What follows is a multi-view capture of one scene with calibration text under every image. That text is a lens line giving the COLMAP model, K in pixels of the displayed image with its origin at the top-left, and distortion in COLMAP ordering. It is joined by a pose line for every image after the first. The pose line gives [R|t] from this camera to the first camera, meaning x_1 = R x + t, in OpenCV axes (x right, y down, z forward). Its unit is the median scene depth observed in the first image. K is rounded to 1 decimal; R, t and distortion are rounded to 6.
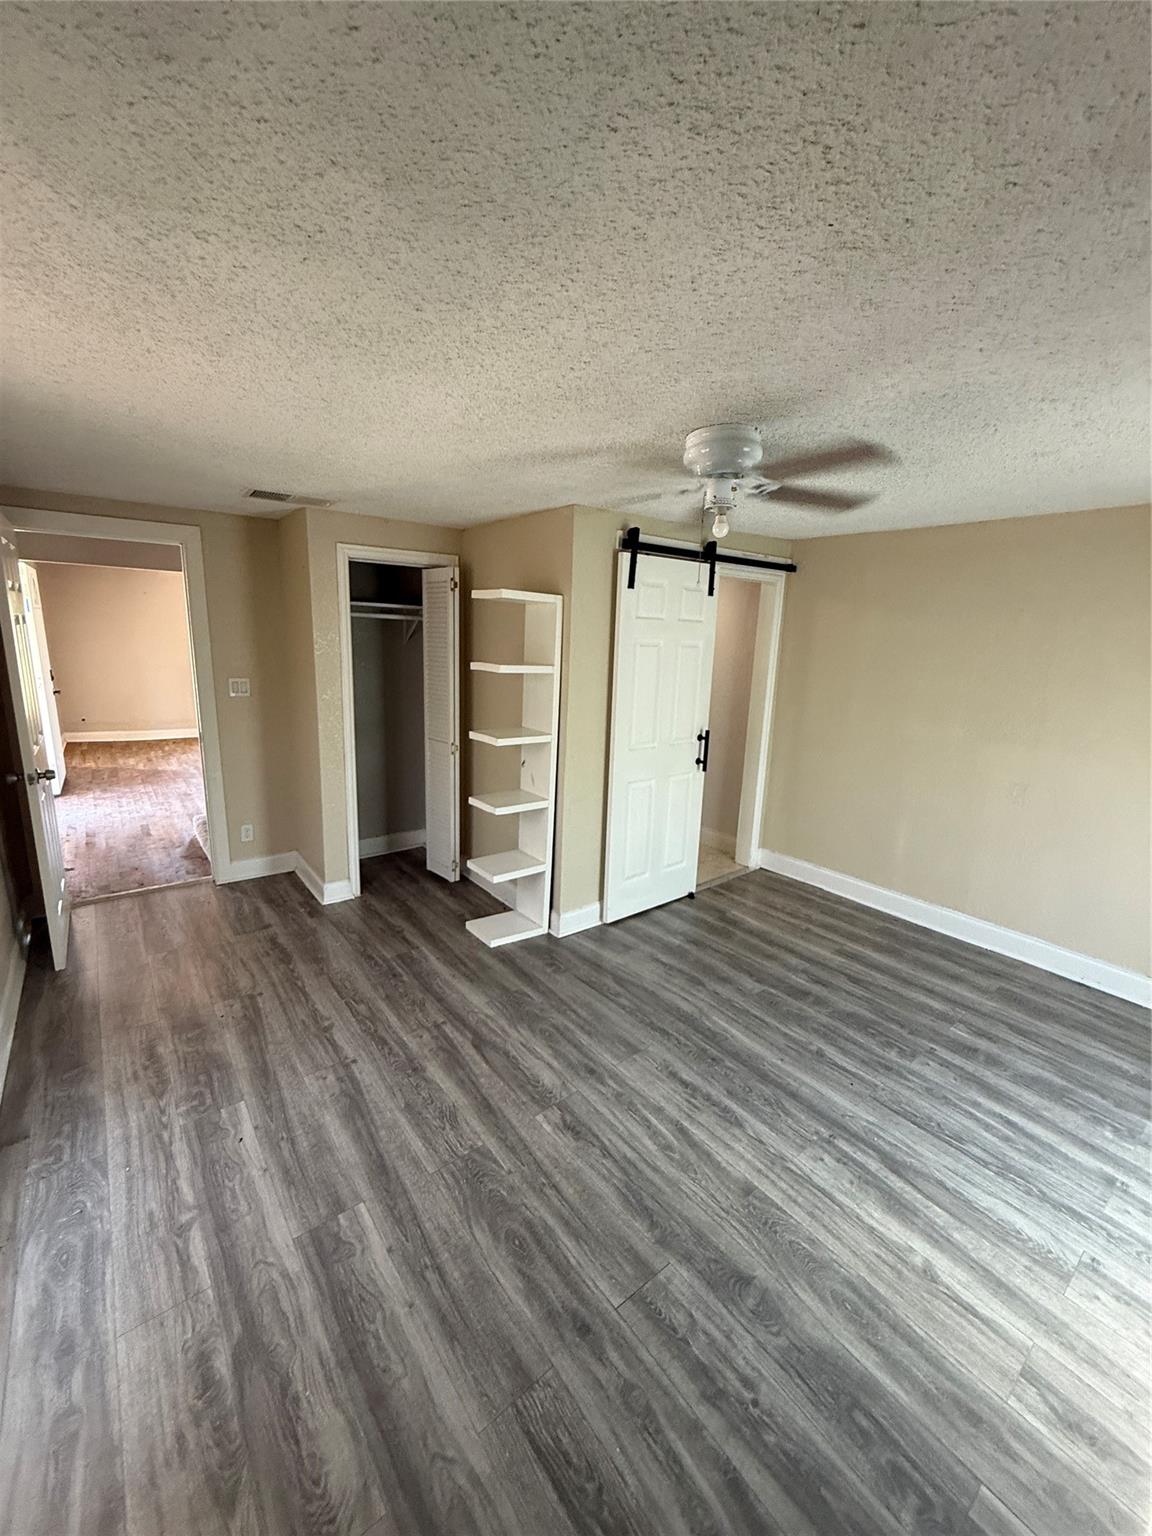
lens RADIAL K [[622.1, 0, 576.0], [0, 622.1, 768.4], [0, 0, 1]] dist [-0.001881, -0.000383]
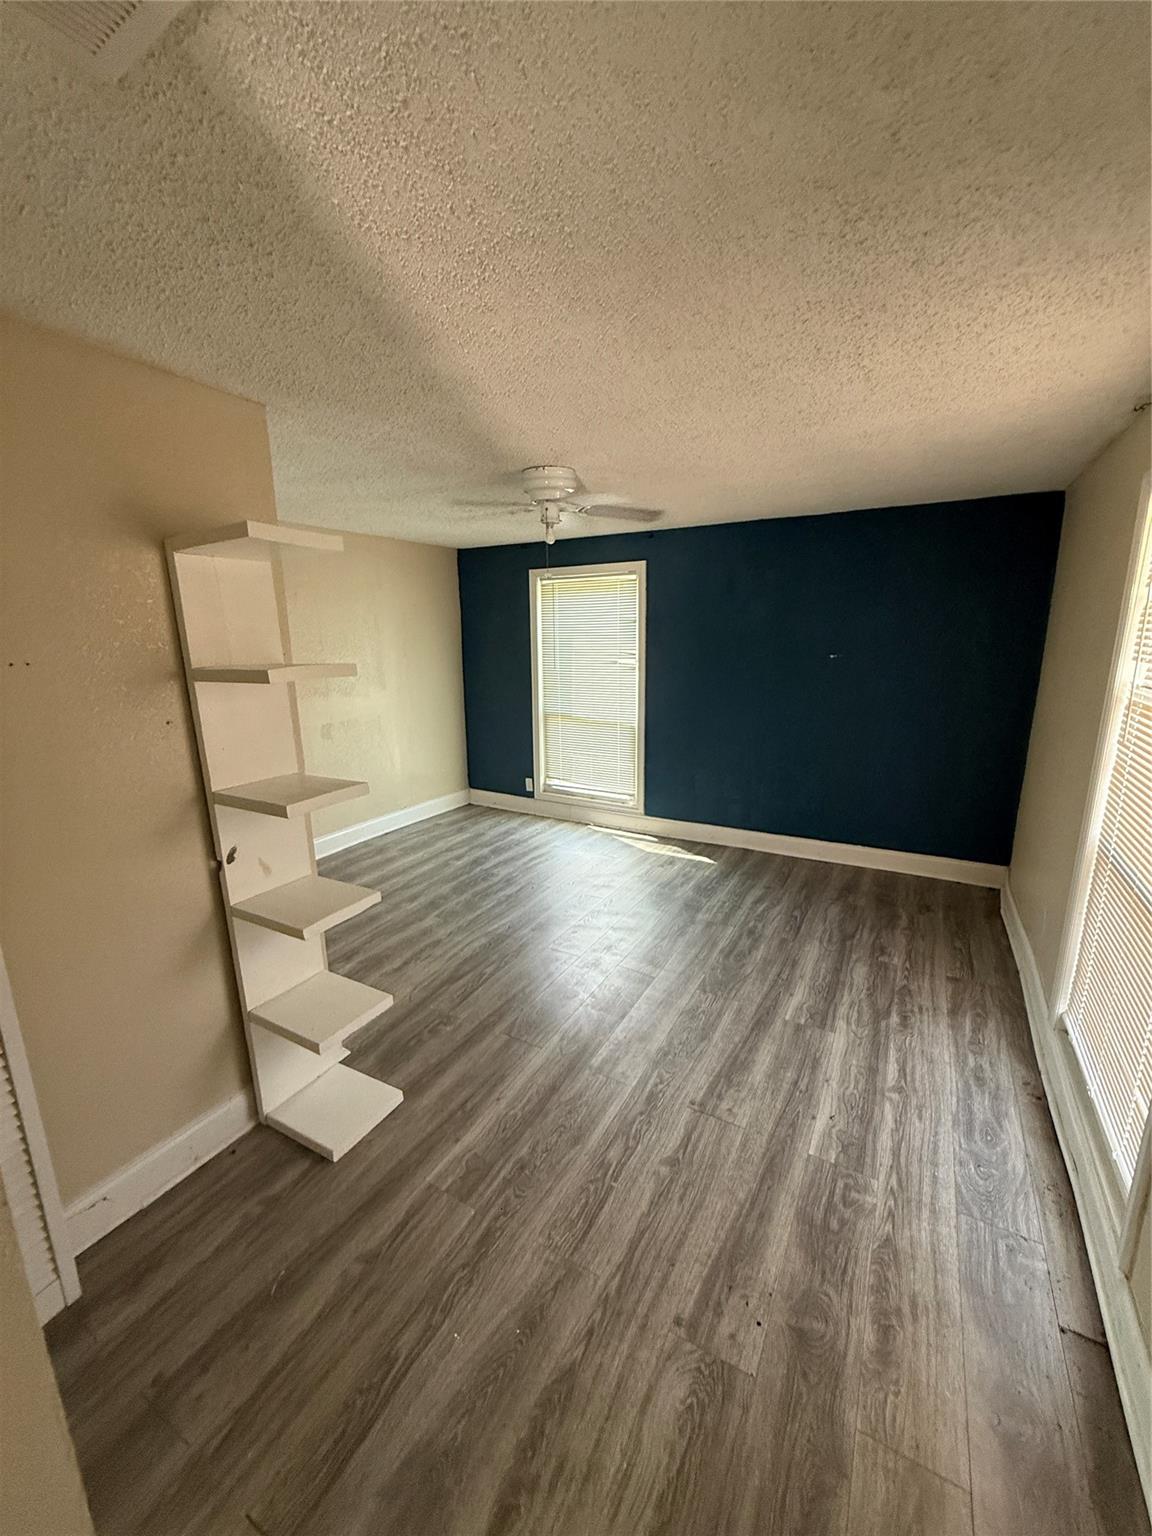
lens RADIAL K [[622.1, 0, 576.1], [0, 622.1, 769.1], [0, 0, 1]] dist [-0.001881, -0.000383]
pose [[-0.396039, -0.222389, 0.890896, -1.090686], [0.194335, 0.927950, 0.318028, -0.312944], [-0.897434, 0.299084, -0.324286, 1.452337]]
